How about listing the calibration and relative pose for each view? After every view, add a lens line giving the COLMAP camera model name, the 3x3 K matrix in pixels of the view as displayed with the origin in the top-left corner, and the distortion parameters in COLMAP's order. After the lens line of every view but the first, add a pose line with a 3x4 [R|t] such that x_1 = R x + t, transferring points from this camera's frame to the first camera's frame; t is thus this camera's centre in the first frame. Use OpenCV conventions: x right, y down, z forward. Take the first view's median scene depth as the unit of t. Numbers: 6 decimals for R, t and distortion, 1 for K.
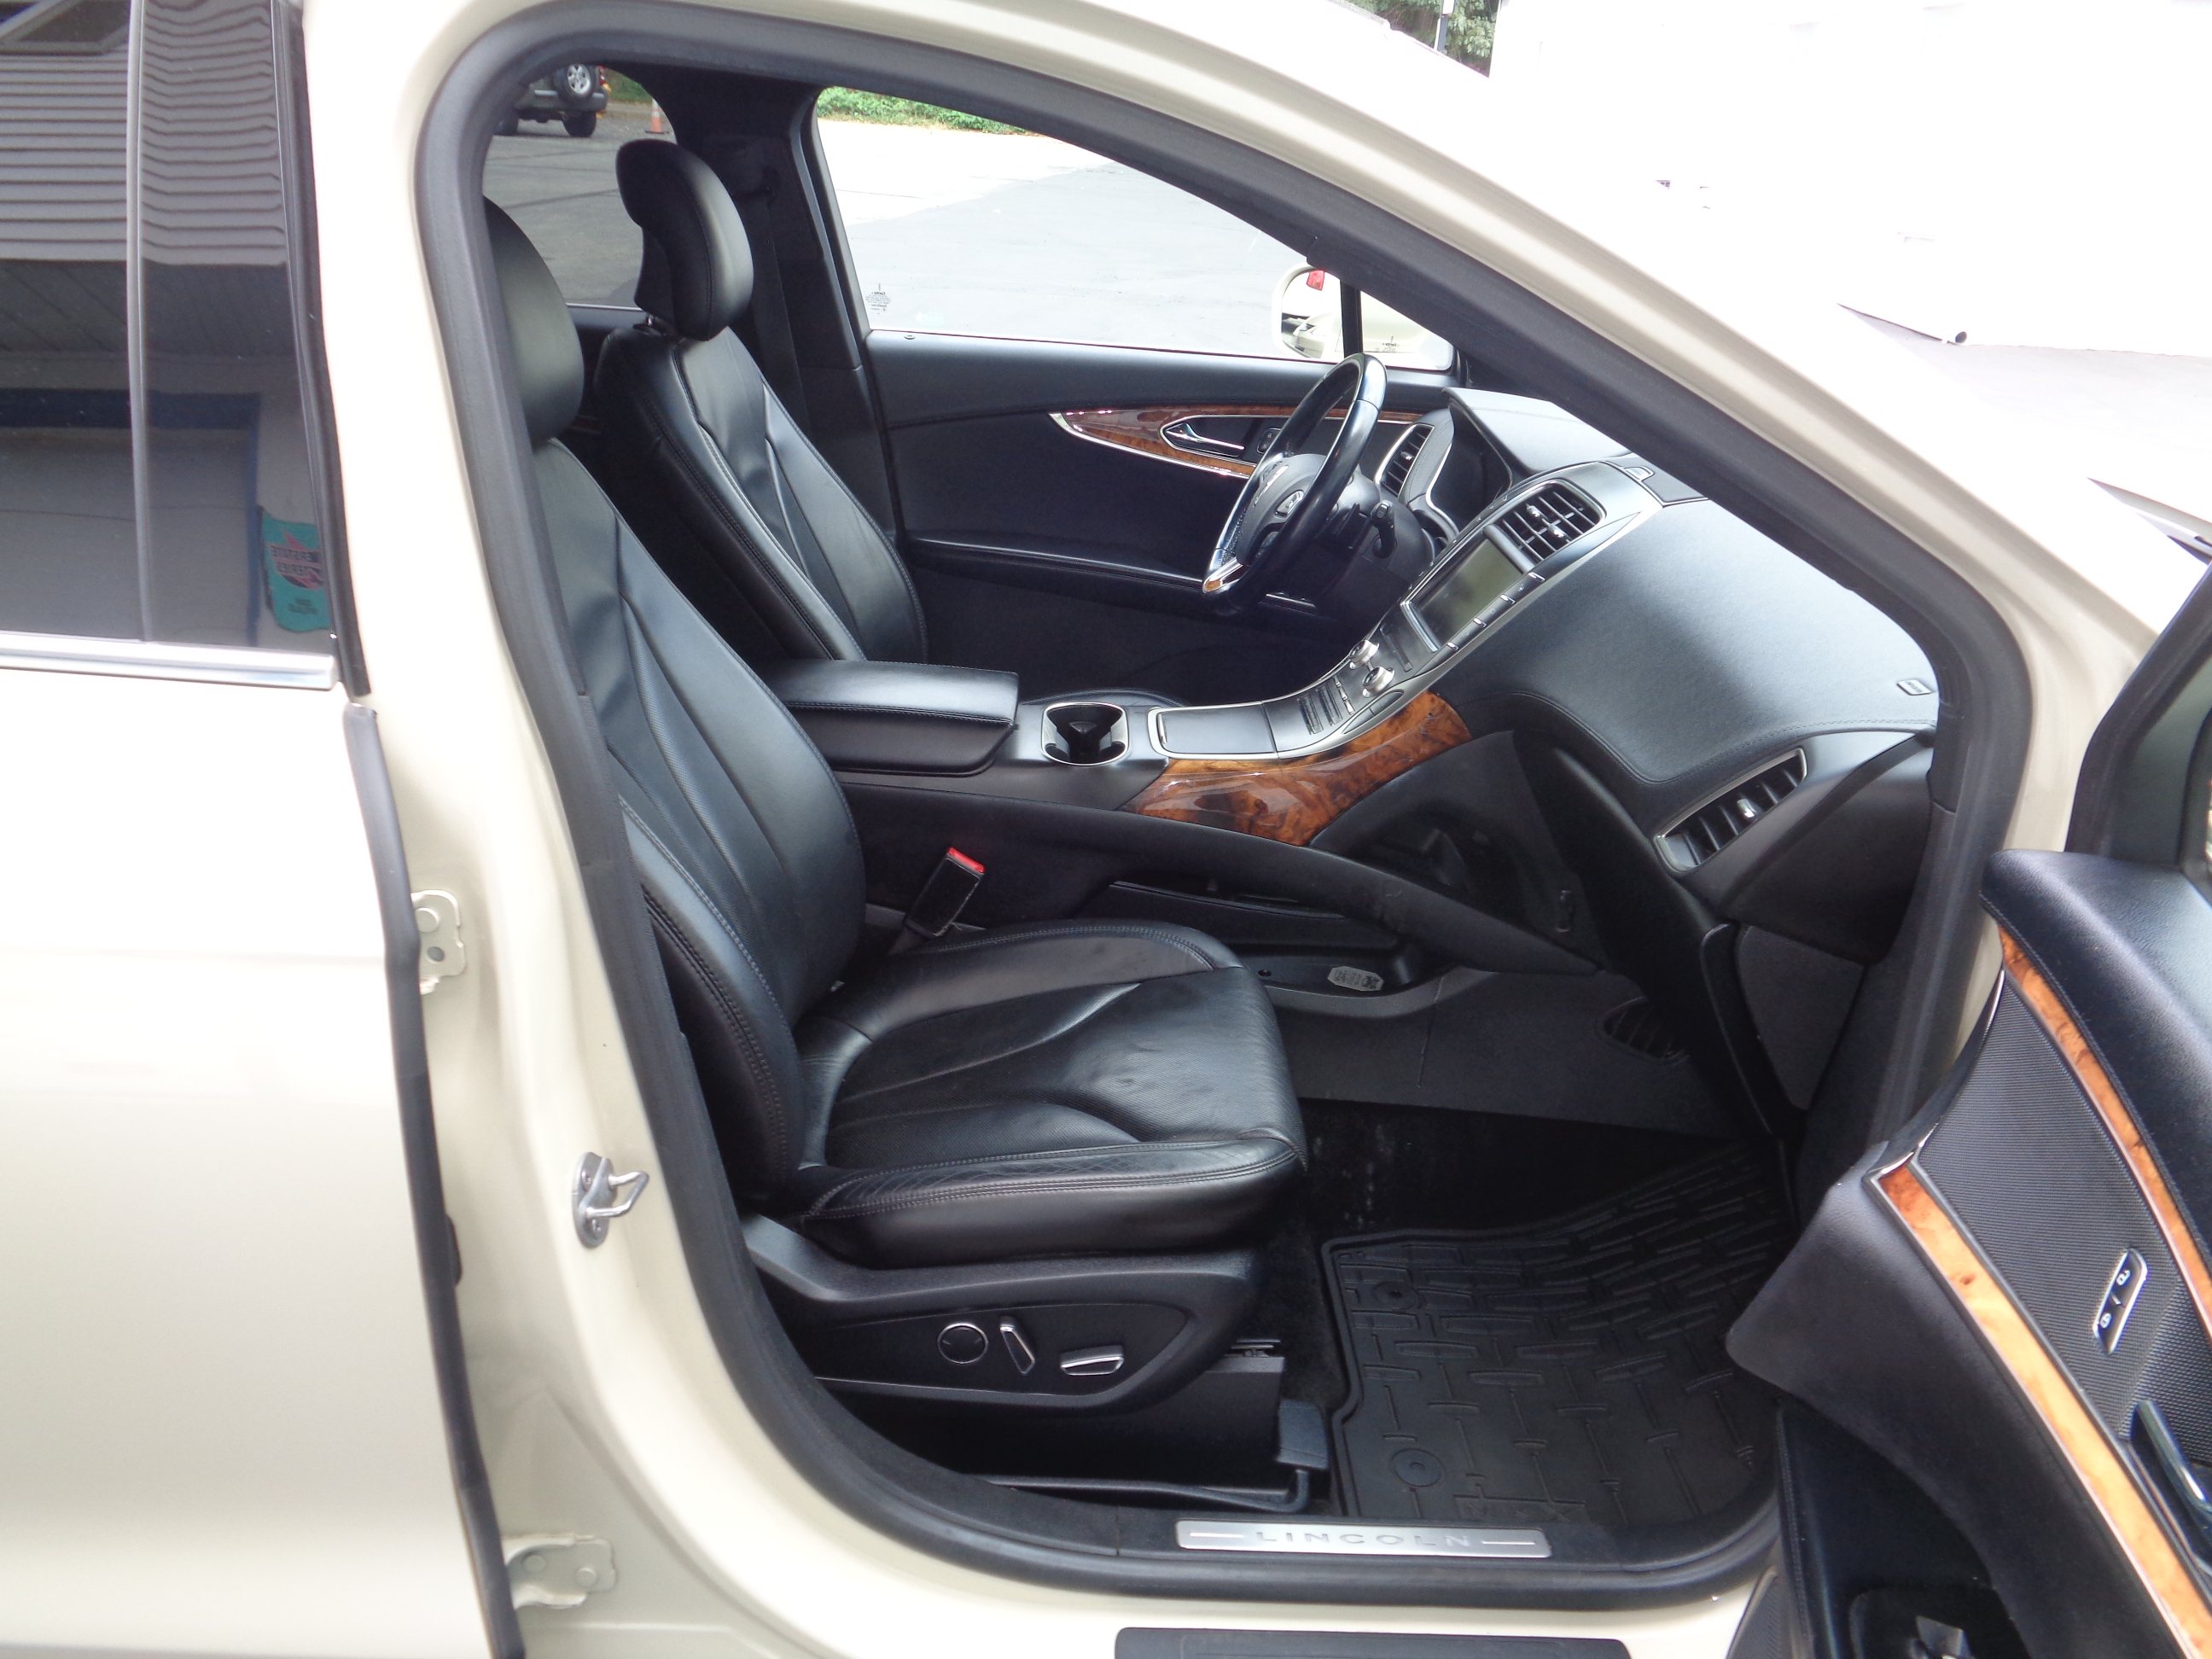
lens RADIAL K [[1632.3, 0, 1106.0], [0, 1632.3, 829.5], [0, 0, 1]] dist [-0.000562, 0.008122]
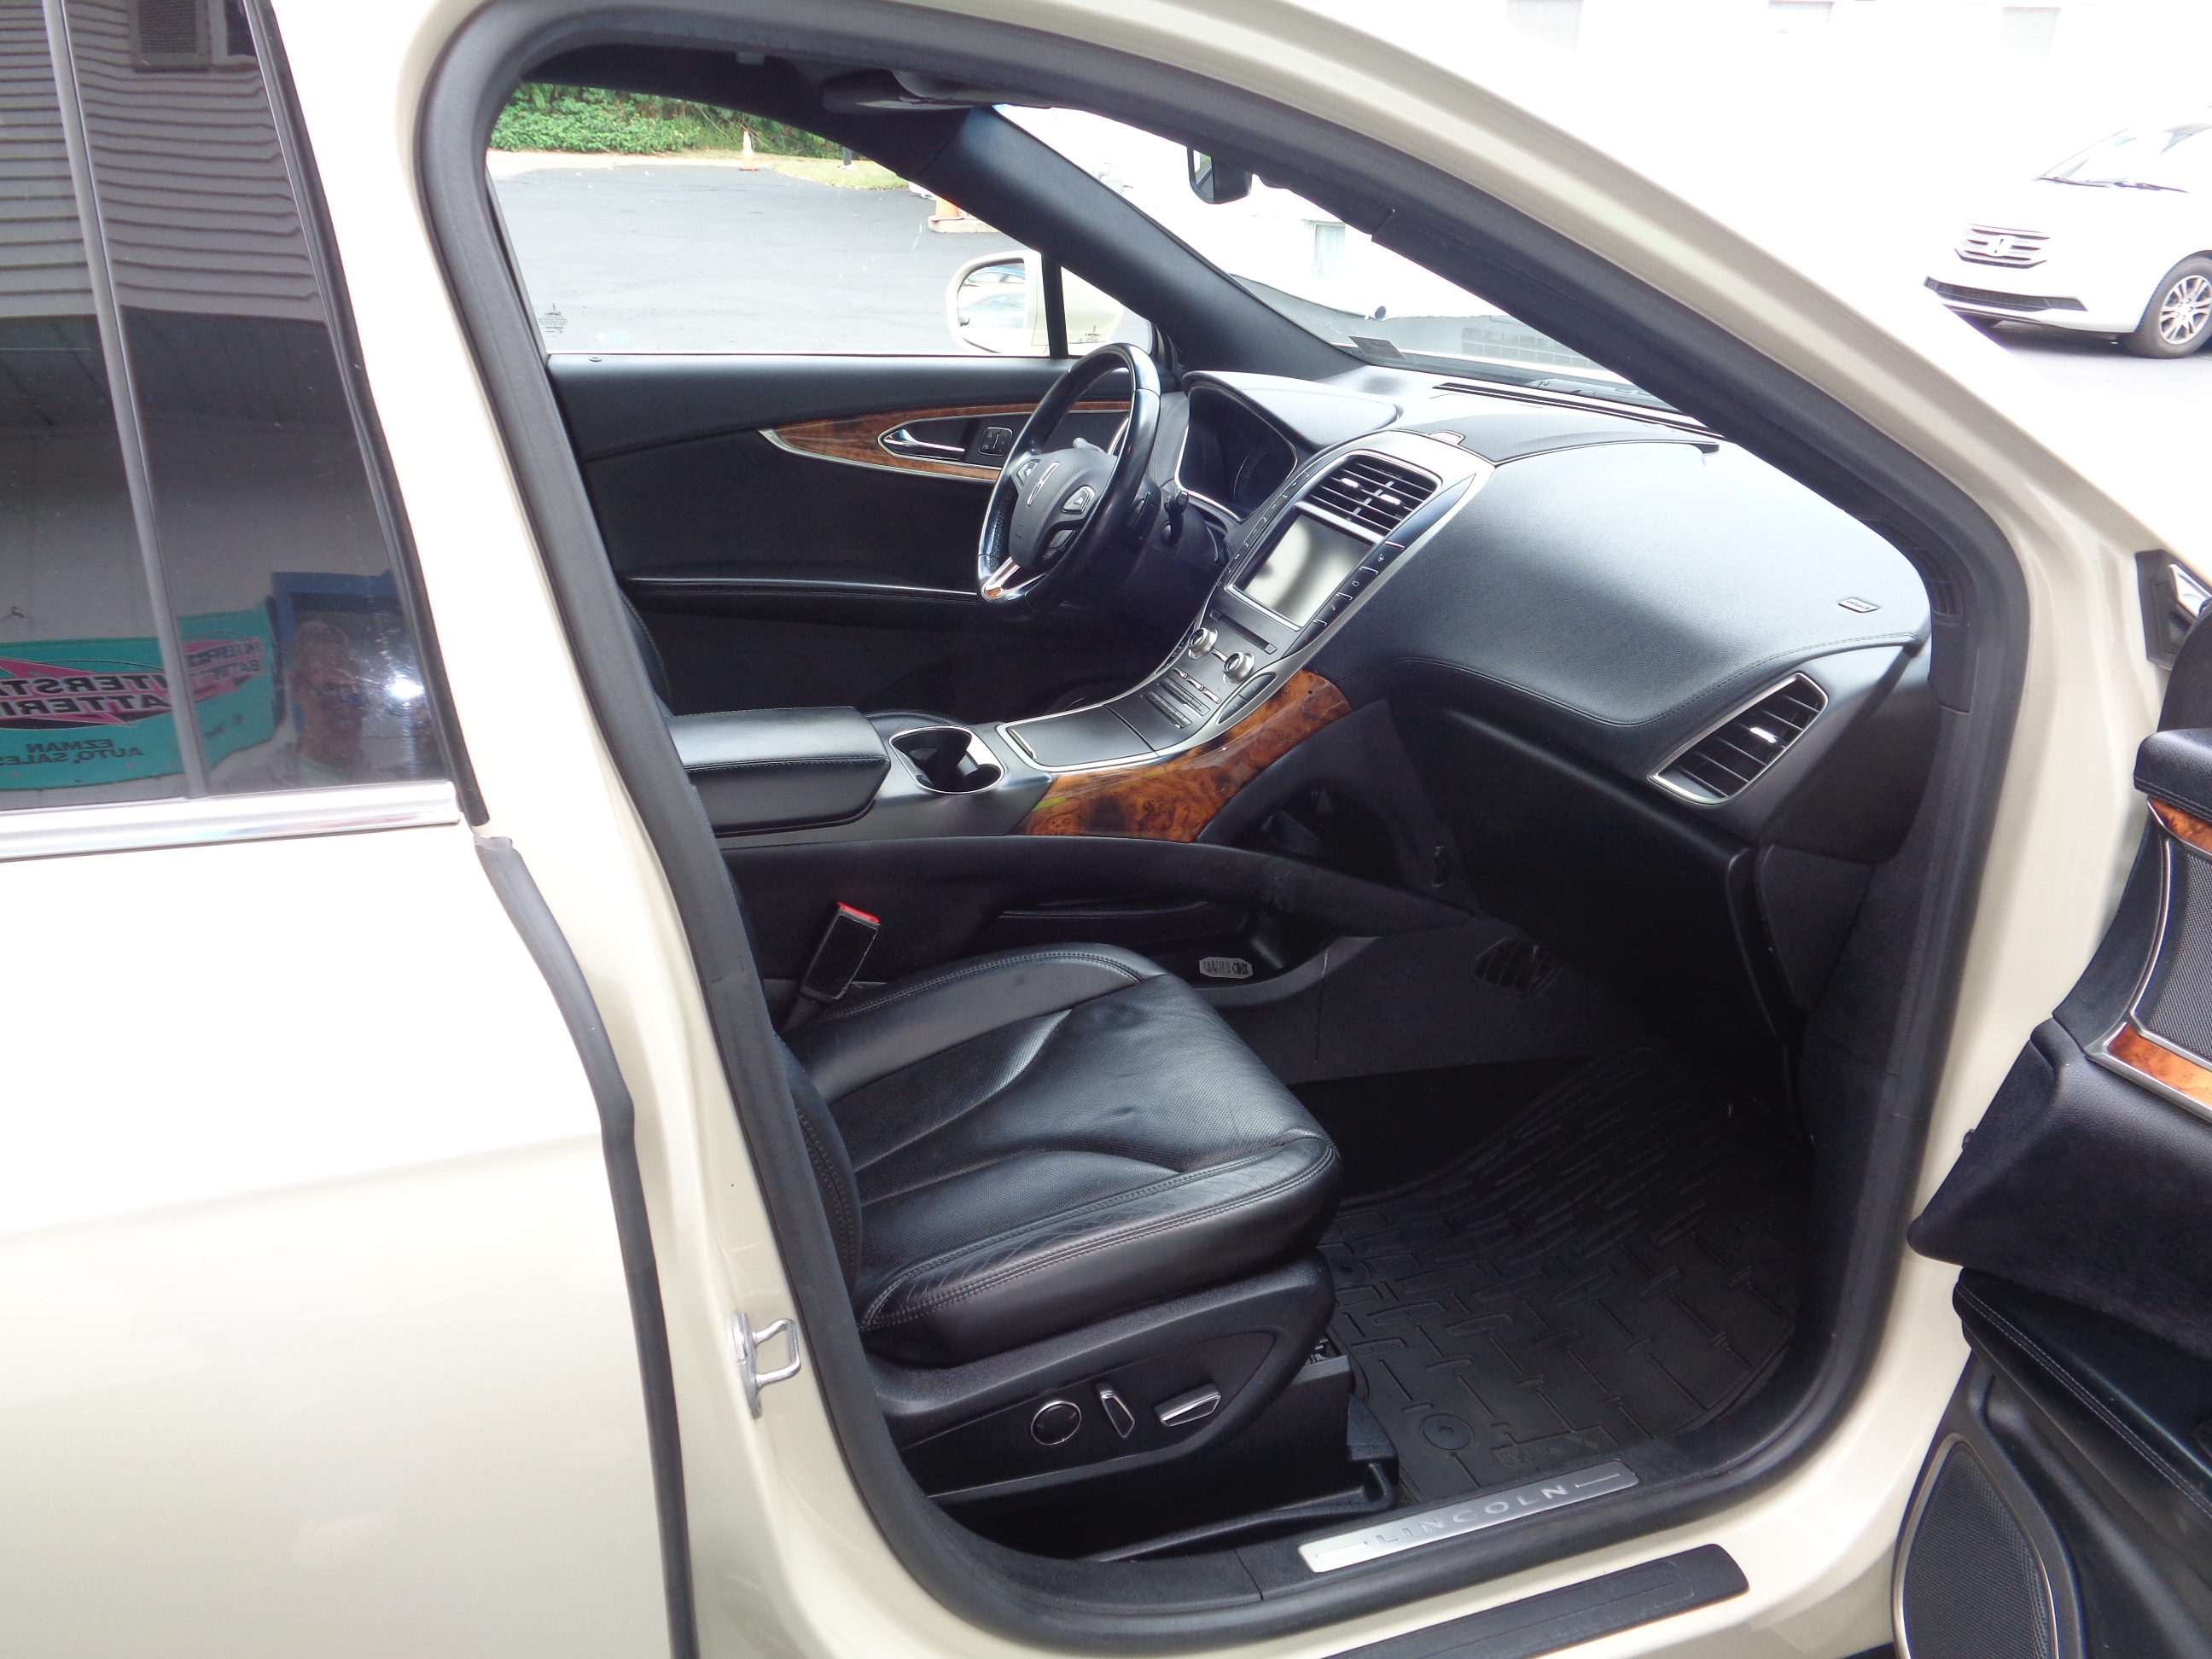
lens RADIAL K [[1644.8, 0, 1106.0], [0, 1644.8, 829.5], [0, 0, 1]] dist [0.020325, 0.001036]
pose [[0.947777, -0.151641, 0.280578, -0.209836], [0.152122, 0.988155, 0.020198, -0.025991], [-0.280317, 0.023539, 0.959619, 0.062838]]
